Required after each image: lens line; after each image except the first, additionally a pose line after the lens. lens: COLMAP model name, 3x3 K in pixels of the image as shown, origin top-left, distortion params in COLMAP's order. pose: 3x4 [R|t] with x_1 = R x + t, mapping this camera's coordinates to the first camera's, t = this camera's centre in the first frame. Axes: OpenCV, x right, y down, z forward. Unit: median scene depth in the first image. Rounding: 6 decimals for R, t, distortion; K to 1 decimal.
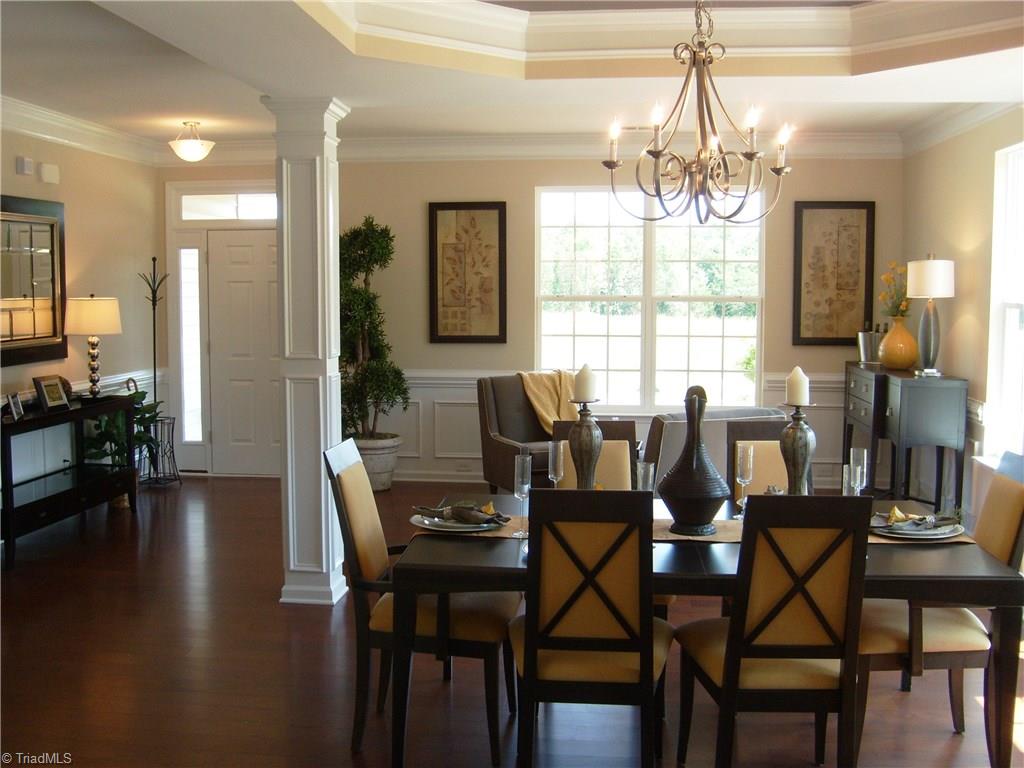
lens RADIAL K [[1140.1, 0, 512.0], [0, 1140.1, 384.0], [0, 0, 1]] dist [-0.026516, -0.005198]
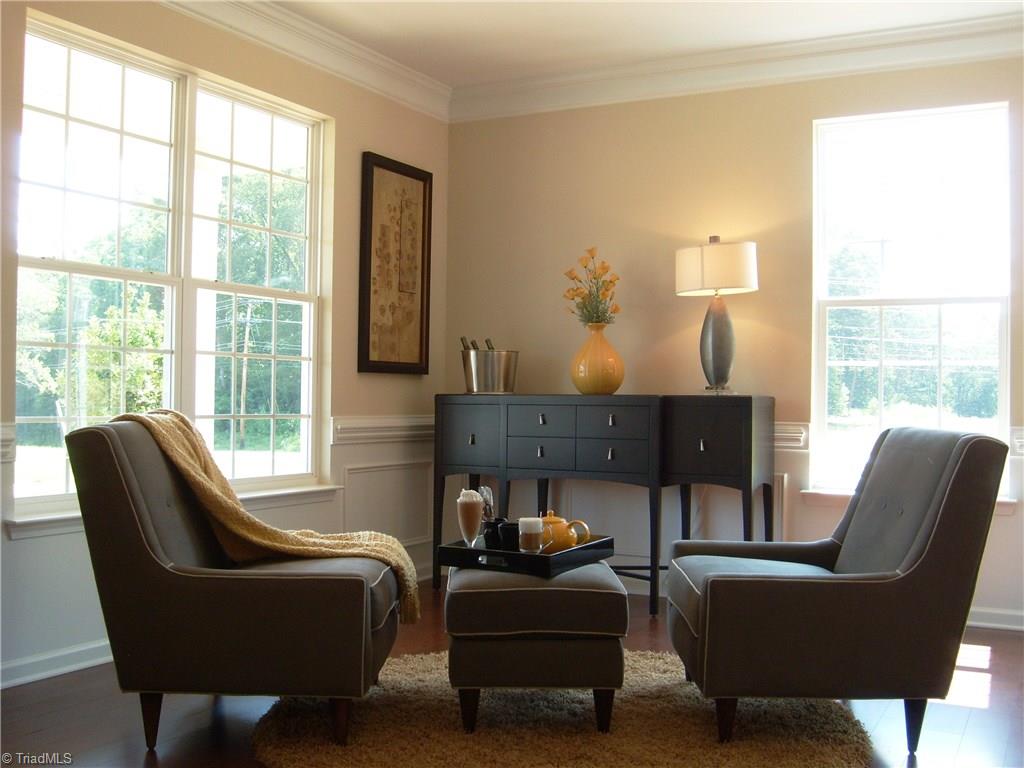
lens RADIAL K [[1140.1, 0, 512.0], [0, 1140.1, 384.0], [0, 0, 1]] dist [-0.026516, -0.005198]
pose [[0.378417, 0.016517, 0.925488, -0.319548], [0.068245, 0.996622, -0.045691, 0.007938], [-0.923116, 0.080450, 0.376011, 0.685723]]
